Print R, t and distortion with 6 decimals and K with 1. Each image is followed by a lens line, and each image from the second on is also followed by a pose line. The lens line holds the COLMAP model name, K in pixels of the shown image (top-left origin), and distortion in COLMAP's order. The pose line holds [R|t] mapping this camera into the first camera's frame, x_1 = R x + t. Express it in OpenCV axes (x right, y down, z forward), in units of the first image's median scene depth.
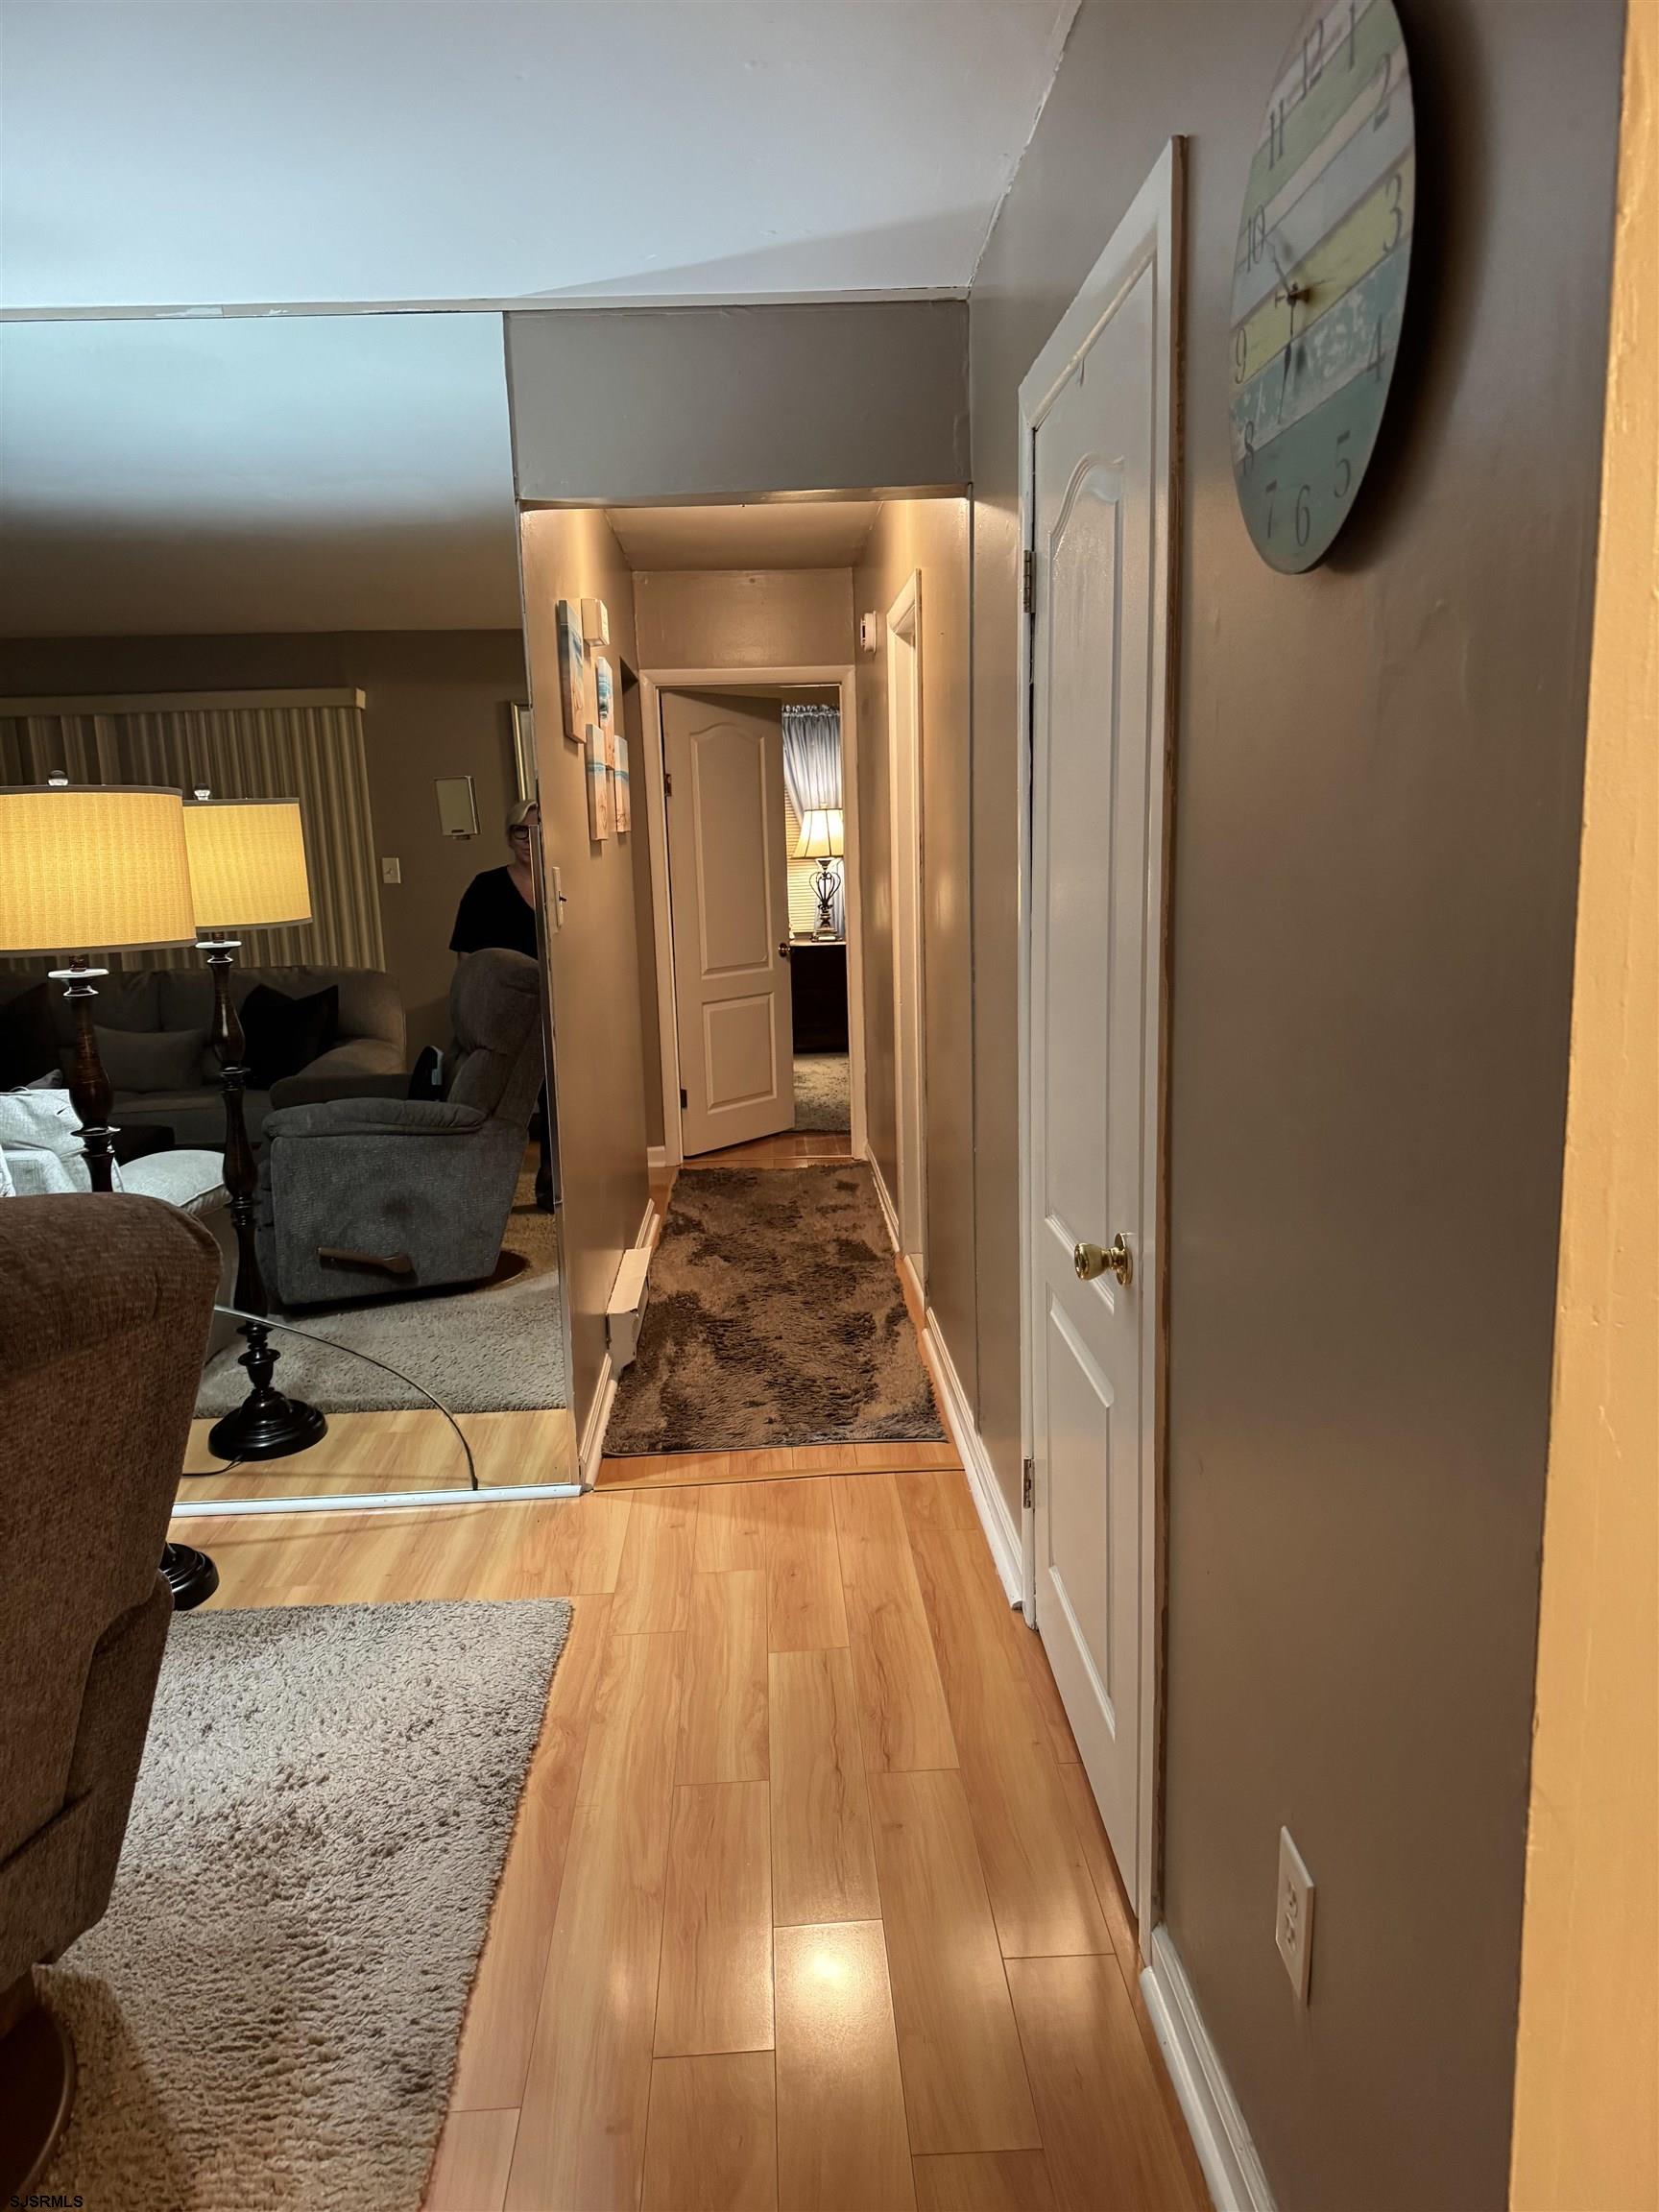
lens RADIAL K [[1569.0, 0, 809.0], [0, 1569.0, 1104.8], [0, 0, 1]] dist [0.079817, -0.092770]
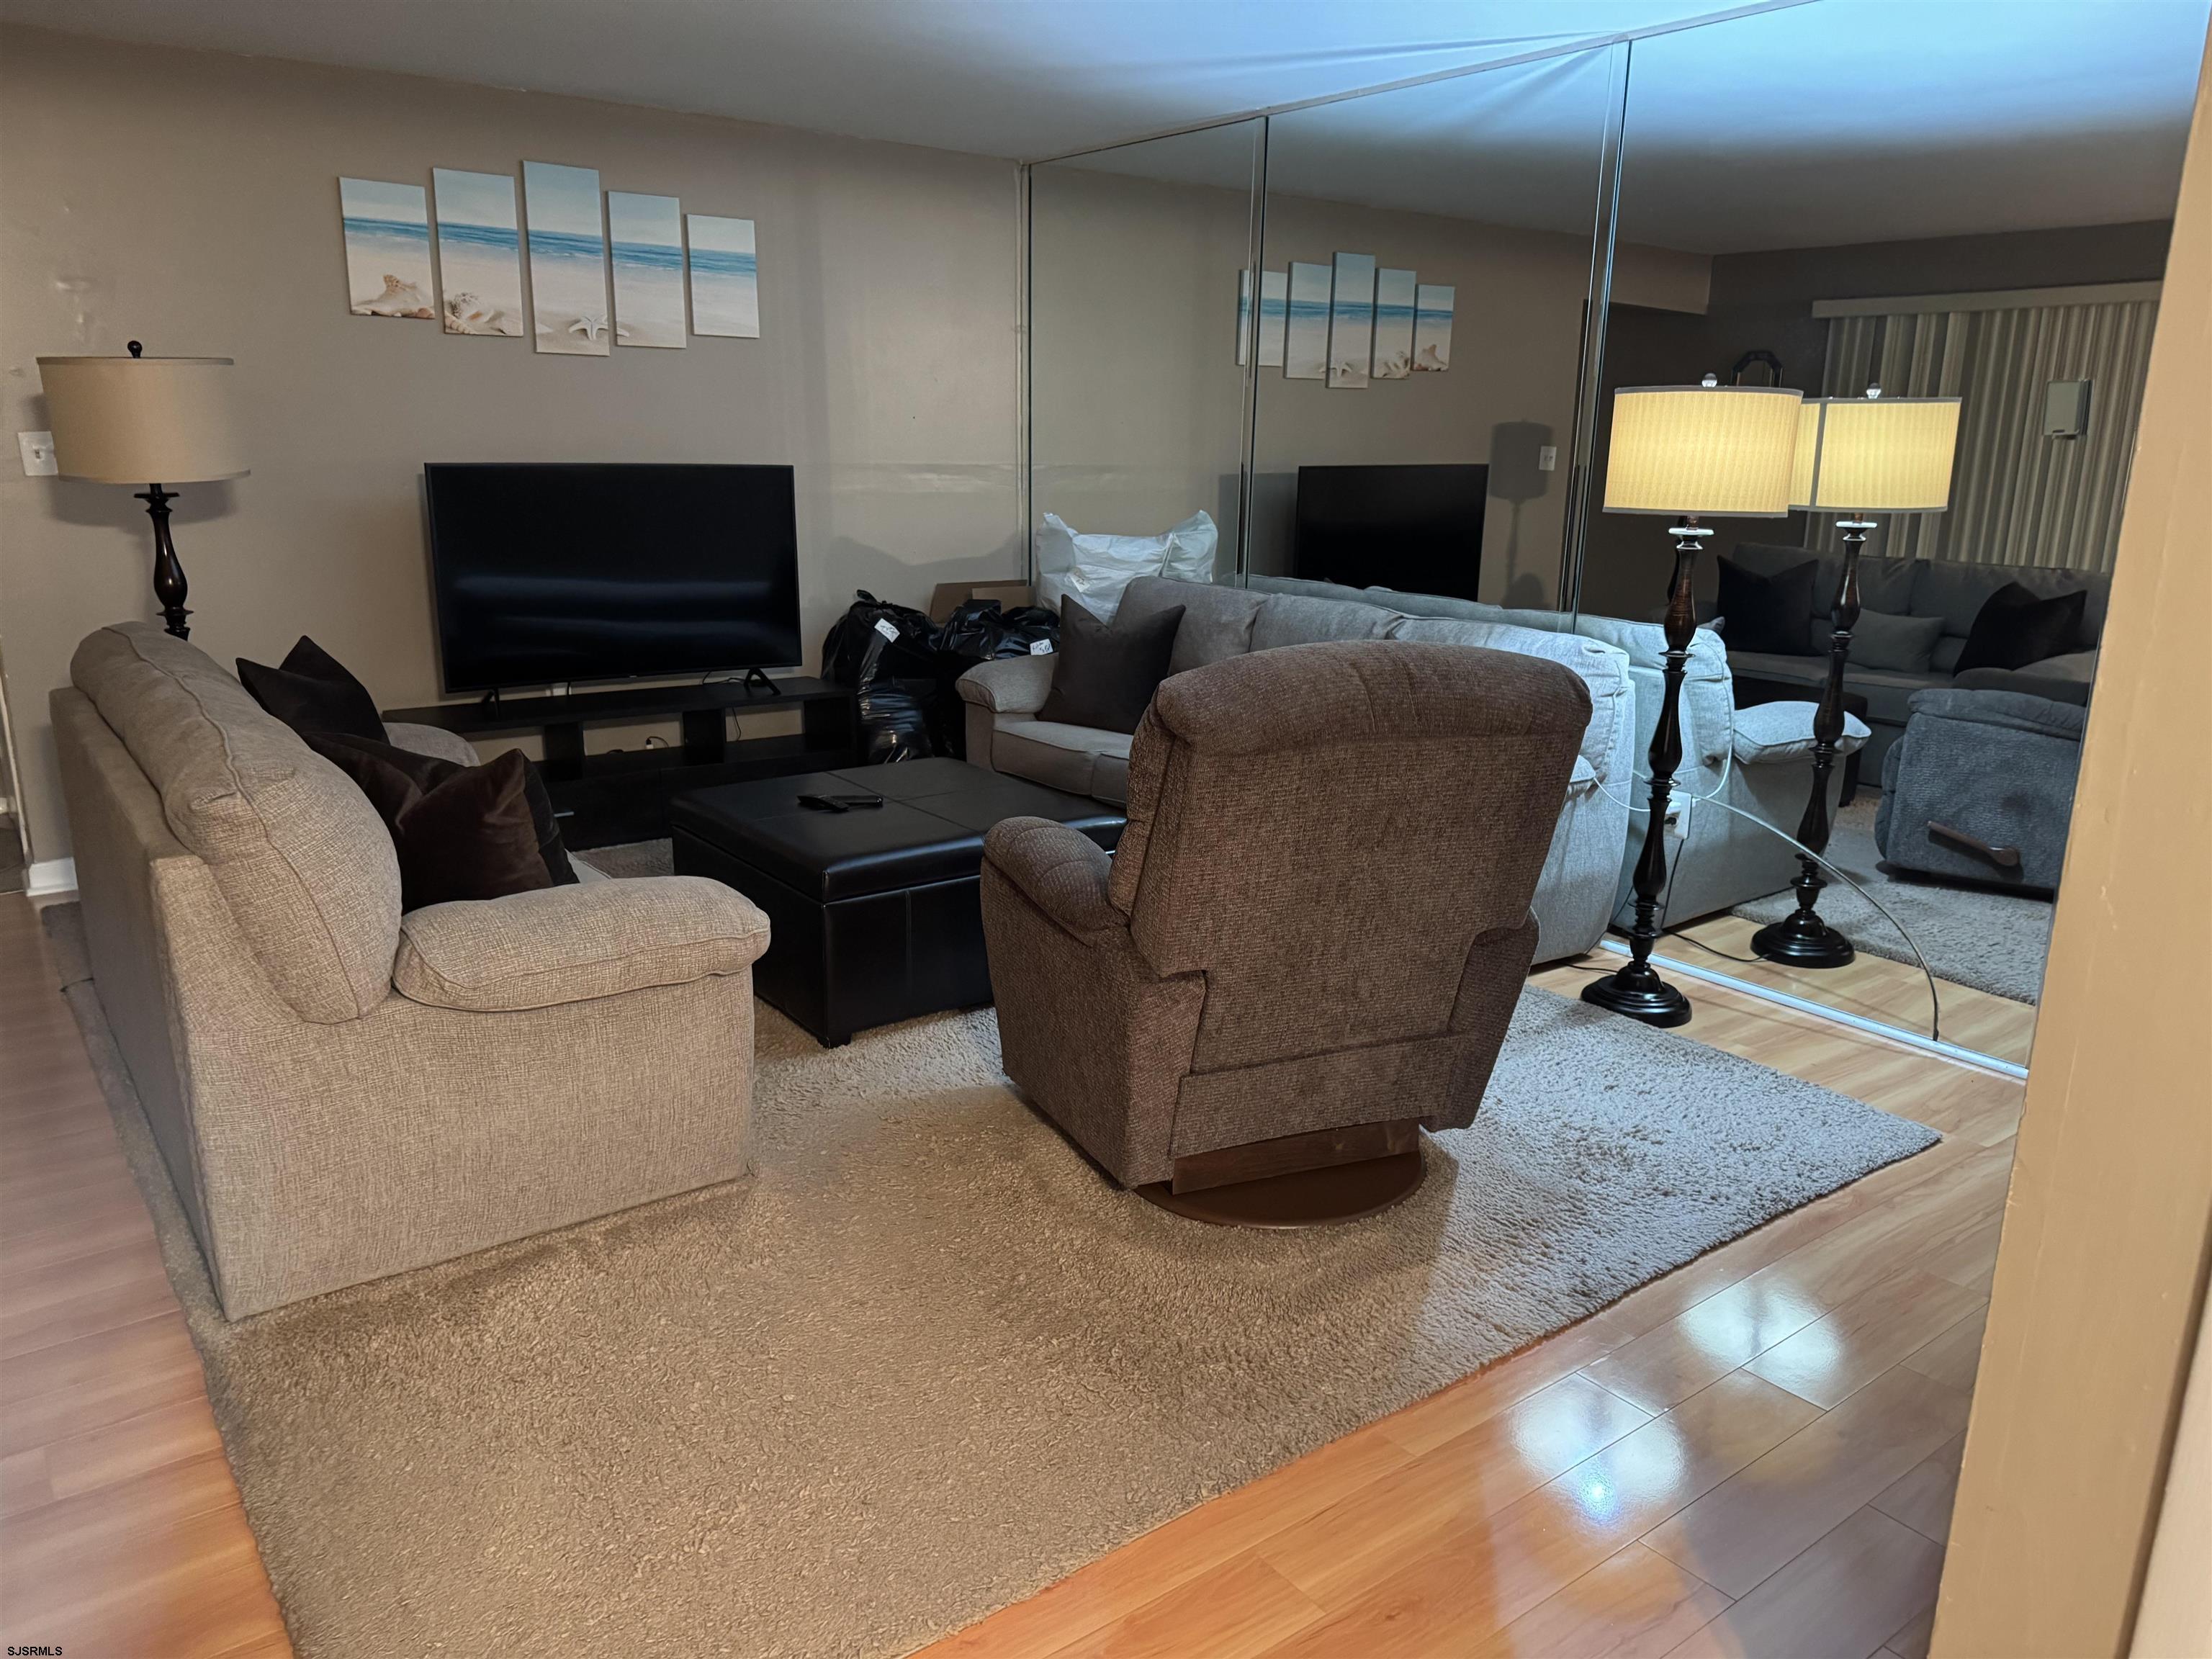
lens RADIAL K [[1569.0, 0, 1098.6], [0, 1569.0, 829.9], [0, 0, 1]] dist [0.079817, -0.092770]
pose [[0.568625, 0.240885, -0.786537, 0.286856], [-0.177565, 0.969564, 0.168569, 0.017776], [0.803204, 0.043809, 0.594091, -0.129227]]
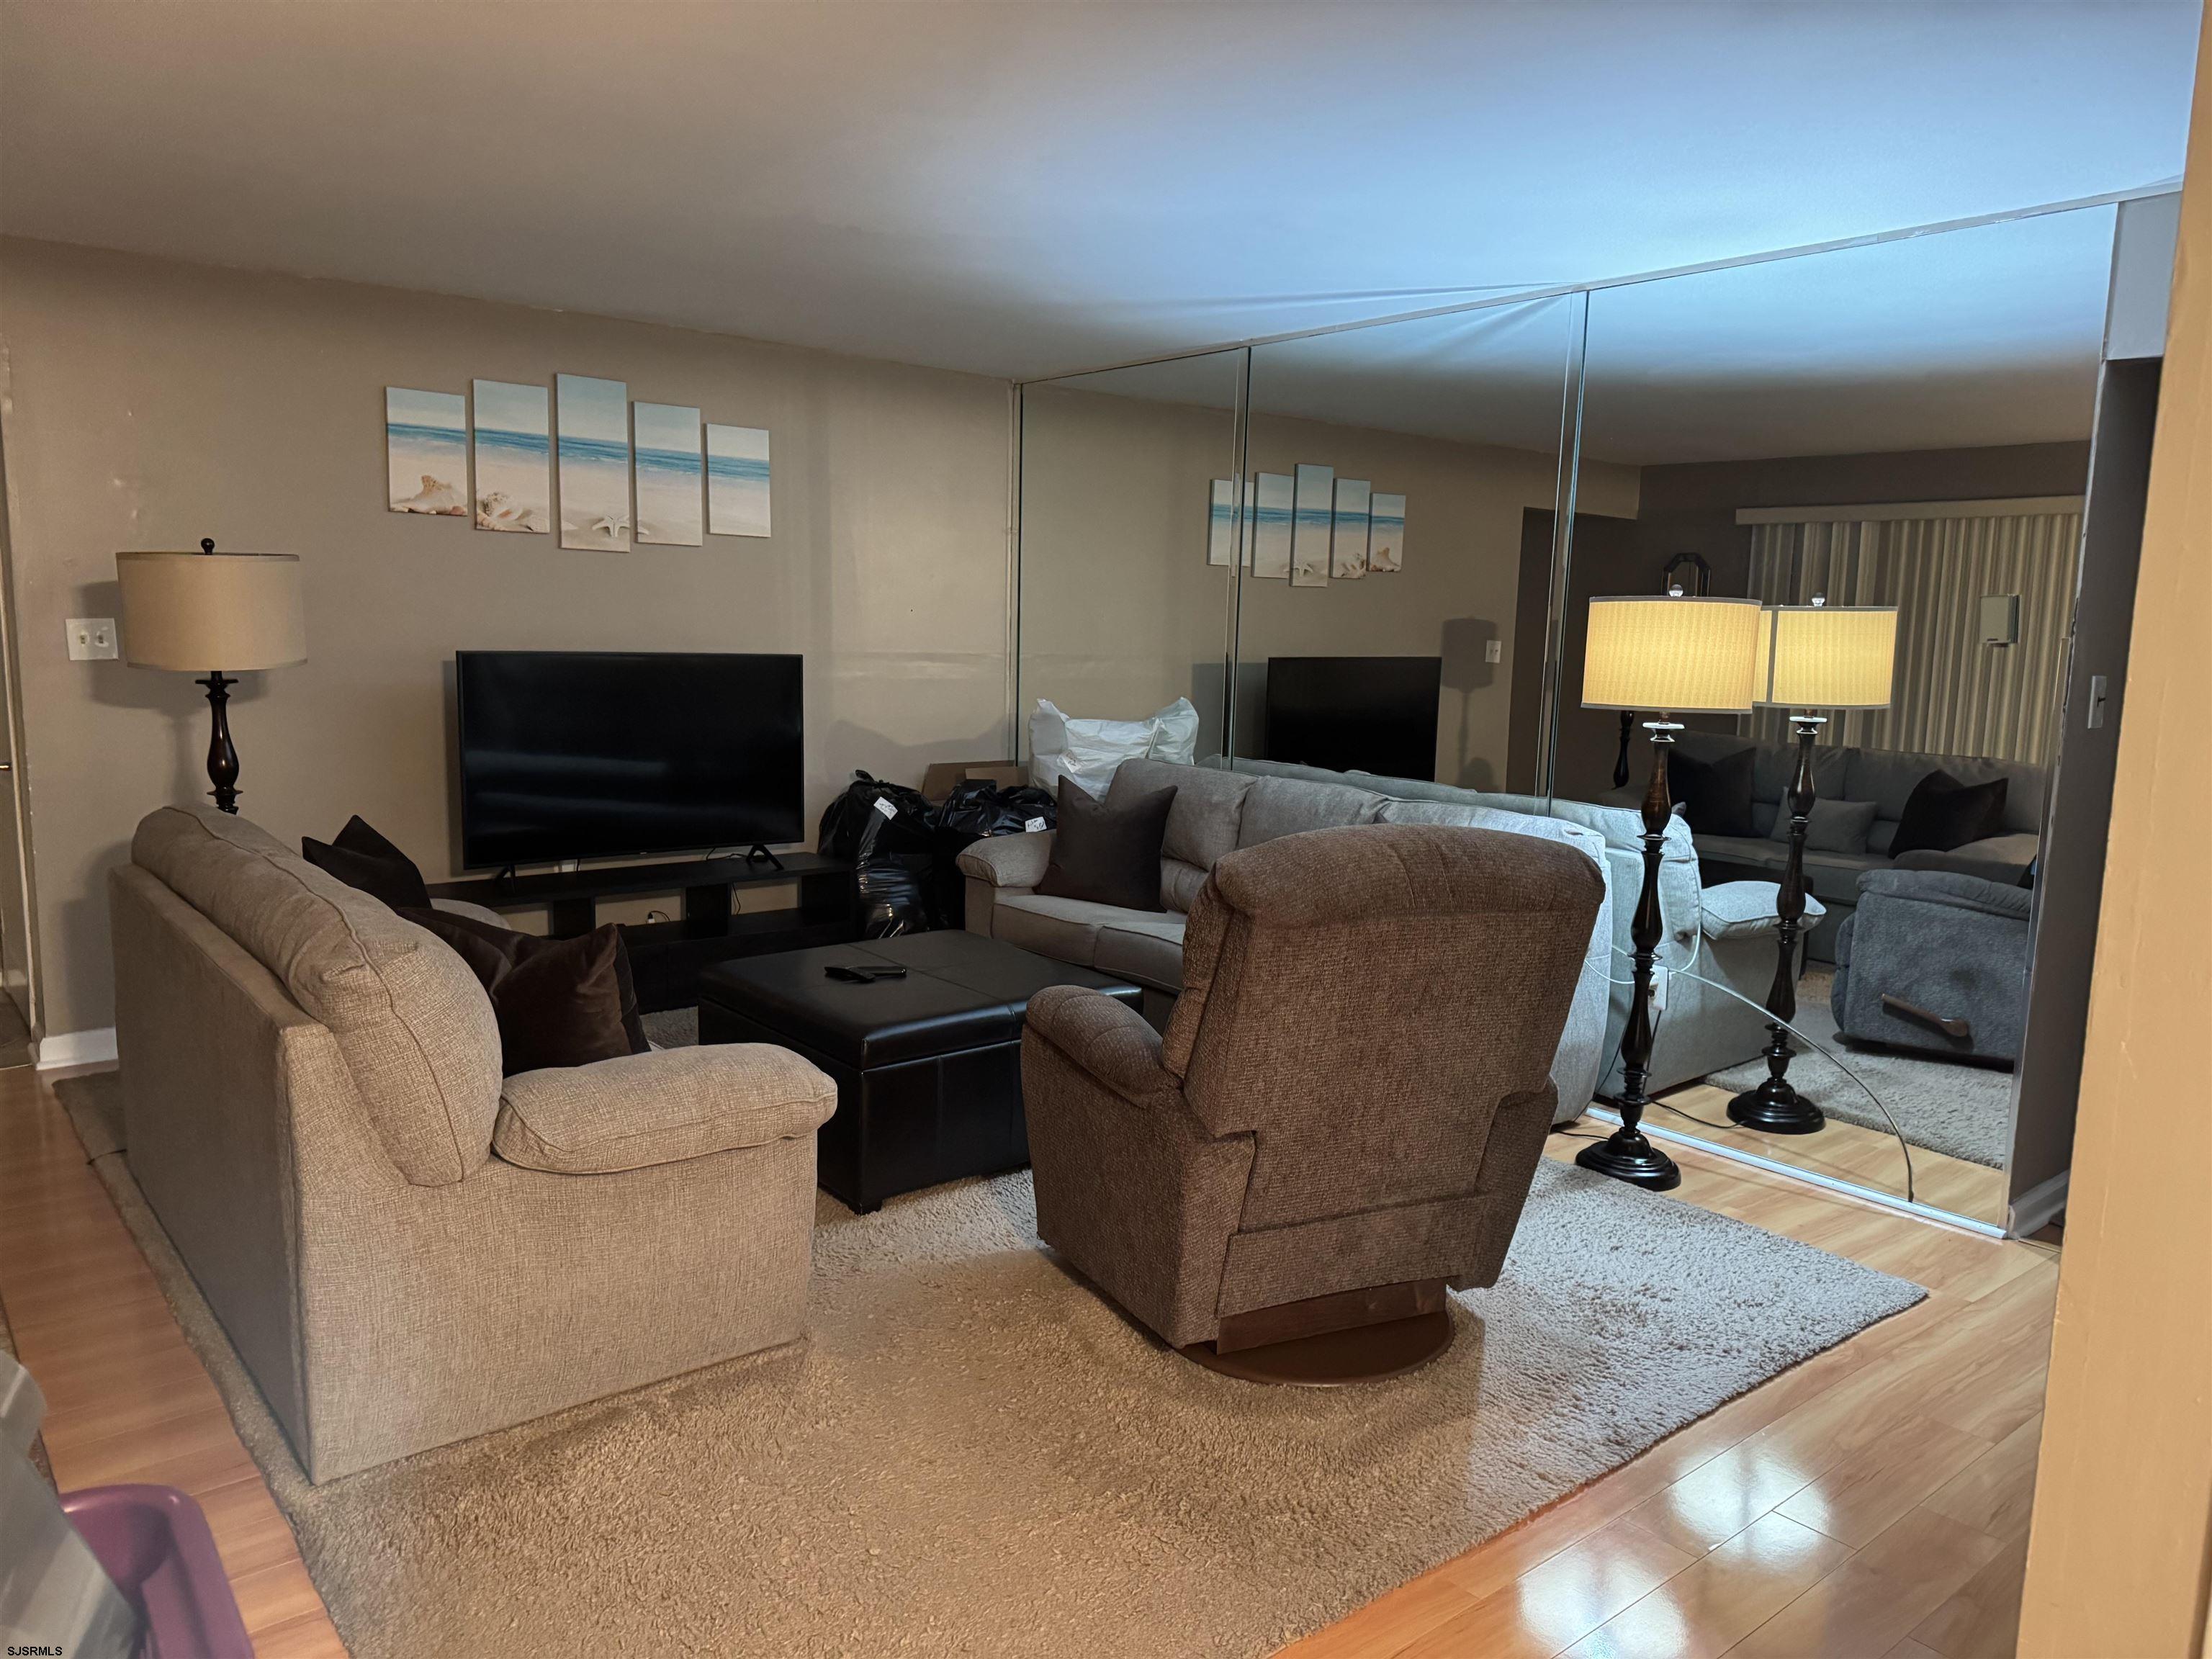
lens RADIAL K [[1569.0, 0, 1095.7], [0, 1569.0, 832.3], [0, 0, 1]] dist [0.079817, -0.092770]
pose [[0.601873, 0.155884, -0.783230, 0.296198], [-0.183723, 0.981485, 0.054160, 0.022963], [0.777171, 0.111300, 0.619368, -0.216871]]
